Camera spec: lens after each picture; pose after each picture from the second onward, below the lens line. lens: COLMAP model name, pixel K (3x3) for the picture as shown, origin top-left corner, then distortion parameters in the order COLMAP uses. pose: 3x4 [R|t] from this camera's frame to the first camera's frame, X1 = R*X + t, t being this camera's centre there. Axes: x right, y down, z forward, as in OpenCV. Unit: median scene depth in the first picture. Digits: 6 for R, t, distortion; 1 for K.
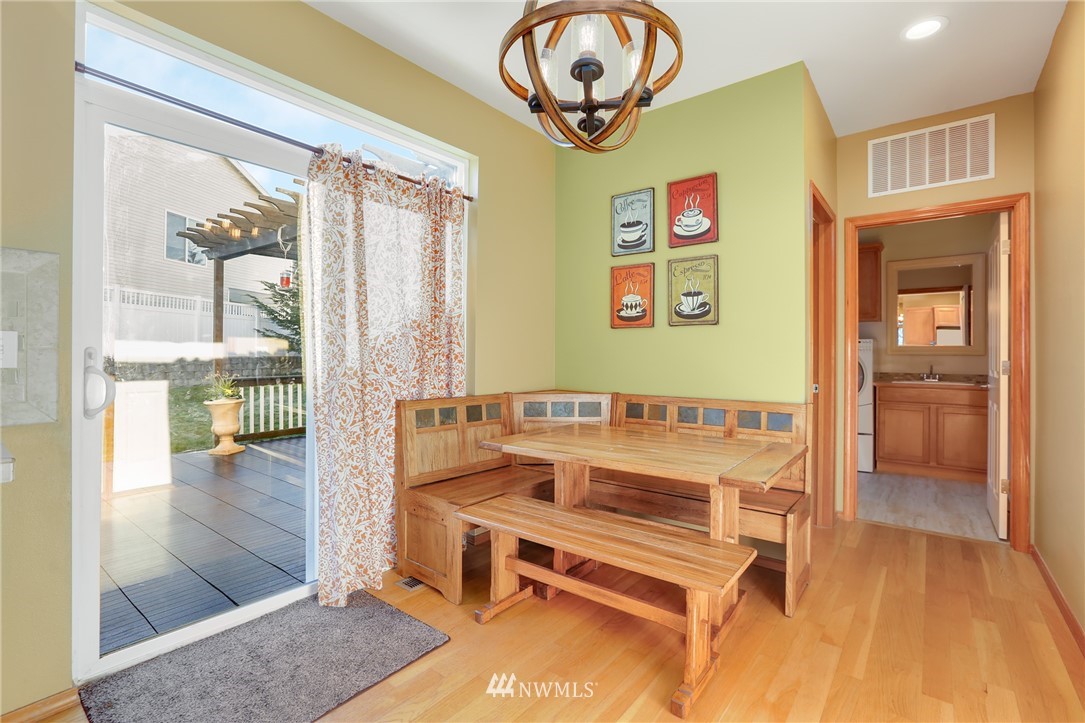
lens RADIAL K [[498.5, 0, 543.2], [0, 498.5, 351.9], [0, 0, 1]] dist [-0.017818, 0.000492]
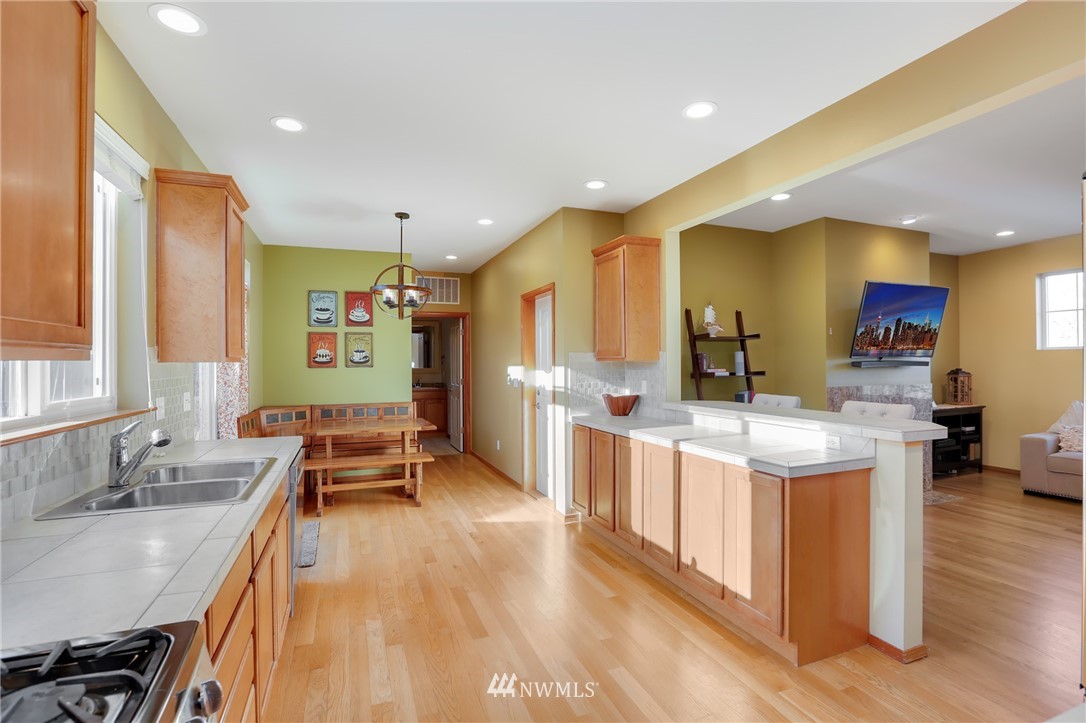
lens RADIAL K [[499.0, 0, 540.3], [0, 499.0, 361.0], [0, 0, 1]] dist [-0.017818, 0.000492]
pose [[0.506695, -0.002184, 0.862122, -0.993501], [0.003172, 0.999995, 0.000669, -0.073692], [-0.862119, 0.002395, 0.506700, -0.590002]]
